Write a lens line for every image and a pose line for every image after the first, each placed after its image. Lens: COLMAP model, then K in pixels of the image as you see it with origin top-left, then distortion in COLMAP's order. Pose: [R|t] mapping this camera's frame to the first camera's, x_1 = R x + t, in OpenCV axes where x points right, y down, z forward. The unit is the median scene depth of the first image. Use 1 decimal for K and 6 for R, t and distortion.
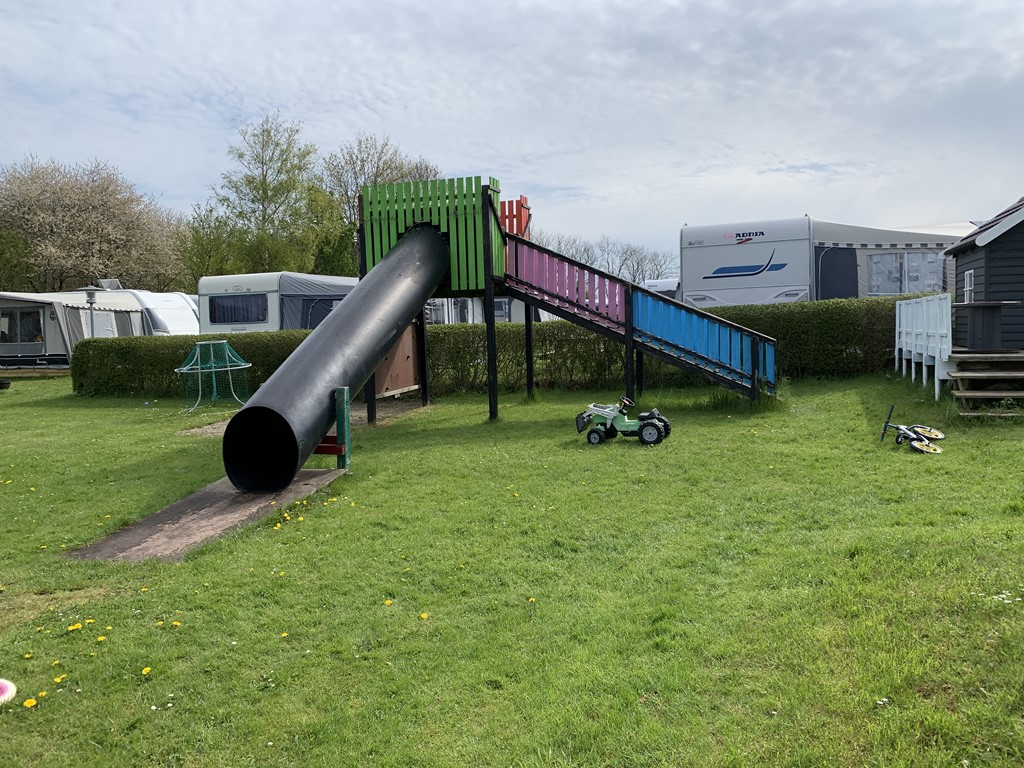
lens RADIAL K [[793.8, 0, 514.1], [0, 793.8, 377.9], [0, 0, 1]] dist [-0.002936, 0.012032]
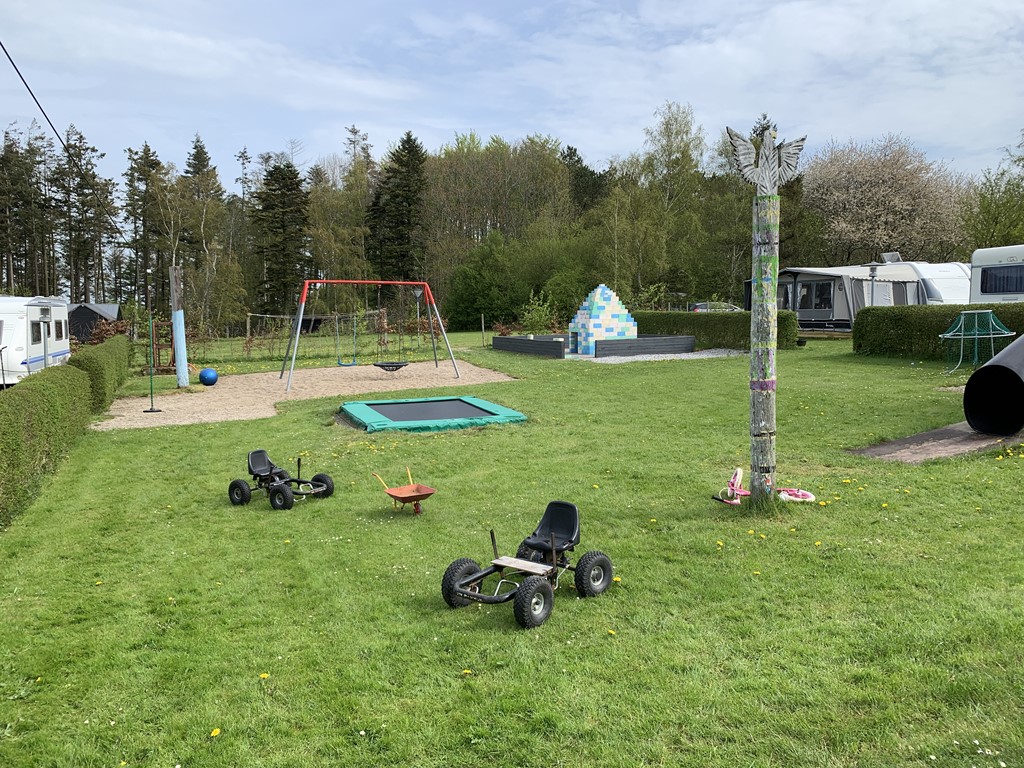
lens RADIAL K [[793.8, 0, 514.1], [0, 793.8, 377.9], [0, 0, 1]] dist [-0.002936, 0.012032]
pose [[0.613289, 0.080480, -0.785748, 0.074946], [-0.048264, 0.996755, 0.064422, 0.005159], [0.788383, -0.001586, 0.615183, -0.138583]]
